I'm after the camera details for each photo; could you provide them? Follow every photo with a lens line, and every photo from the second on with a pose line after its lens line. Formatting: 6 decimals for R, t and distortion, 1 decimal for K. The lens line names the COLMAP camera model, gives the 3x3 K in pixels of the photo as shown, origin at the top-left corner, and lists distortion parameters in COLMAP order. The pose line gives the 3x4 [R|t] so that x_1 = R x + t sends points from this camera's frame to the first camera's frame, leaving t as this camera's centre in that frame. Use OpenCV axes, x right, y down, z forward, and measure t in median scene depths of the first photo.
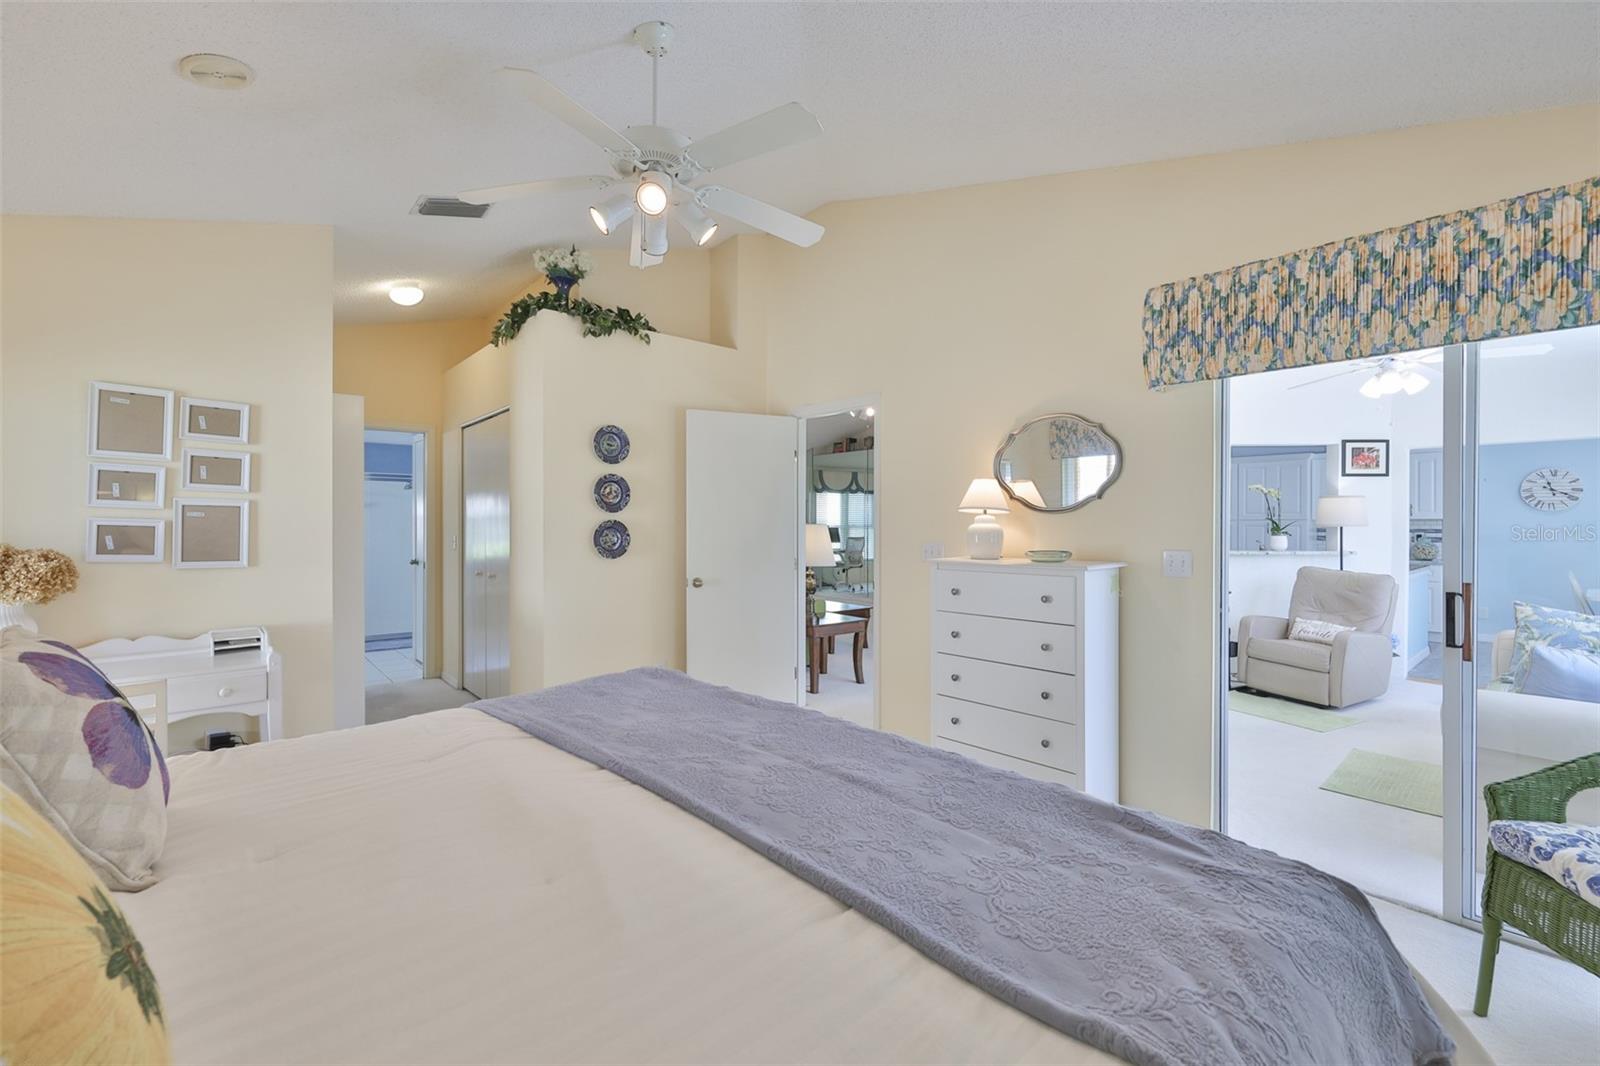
lens RADIAL K [[692.6, 0, 800.4], [0, 692.6, 528.4], [0, 0, 1]] dist [-0.001656, 0.000670]
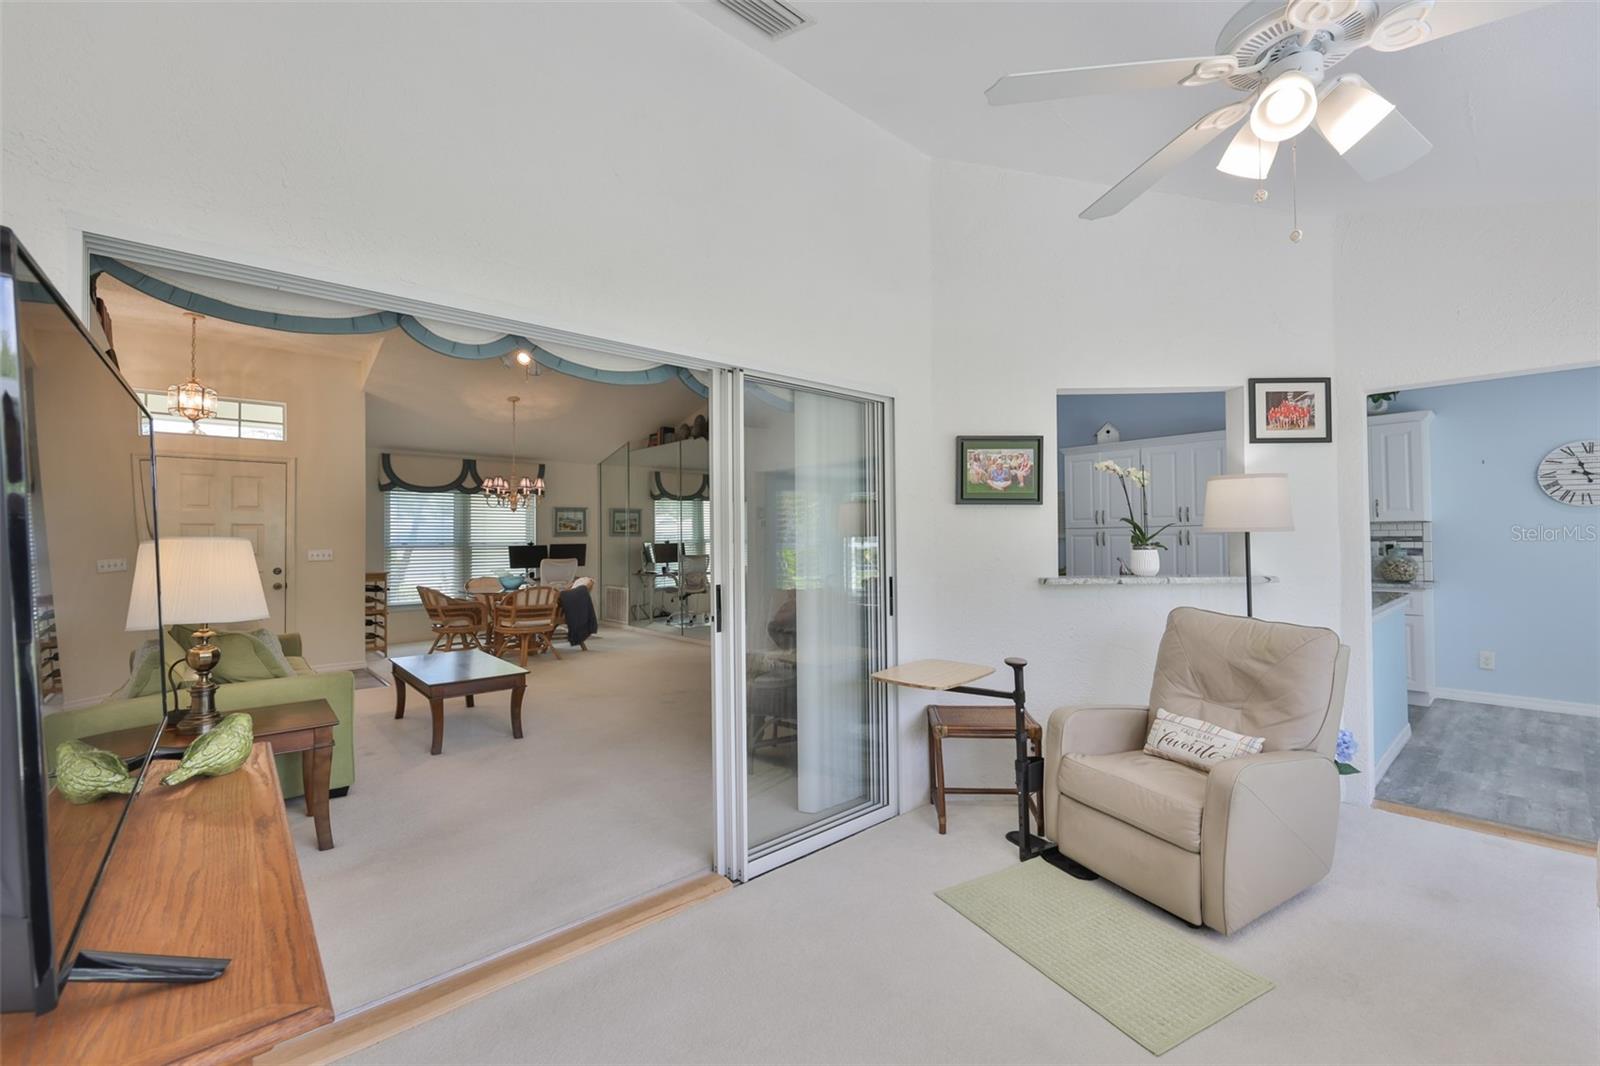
lens RADIAL K [[692.6, 0, 801.2], [0, 692.6, 528.8], [0, 0, 1]] dist [-0.001656, 0.000670]
pose [[0.999678, -0.010405, 0.023128, 0.403237], [0.010912, 0.999701, -0.021897, 0.002811], [-0.022893, 0.022142, 0.999493, 0.446619]]
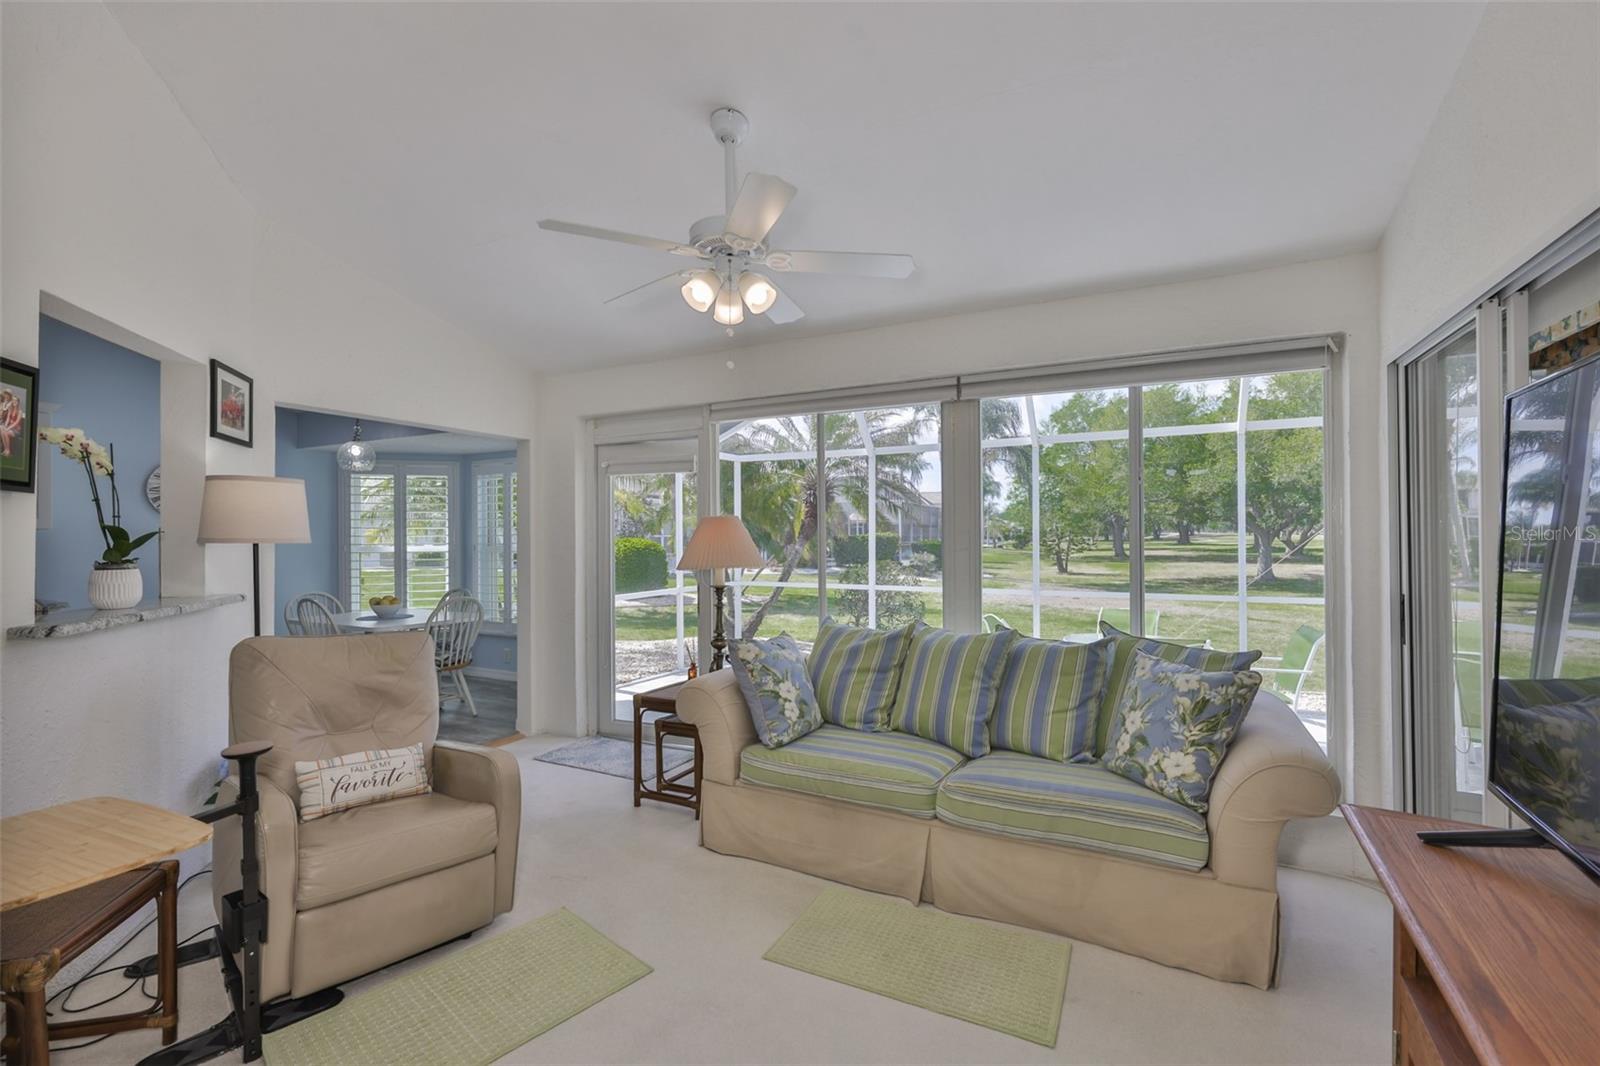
lens RADIAL K [[692.6, 0, 832.3], [0, 692.6, 532.3], [0, 0, 1]] dist [-0.001656, 0.000670]
pose [[-0.358764, 0.007366, 0.933399, 0.195796], [0.012046, 0.999922, -0.003261, -0.003797], [-0.933350, 0.010074, -0.358825, 0.775688]]
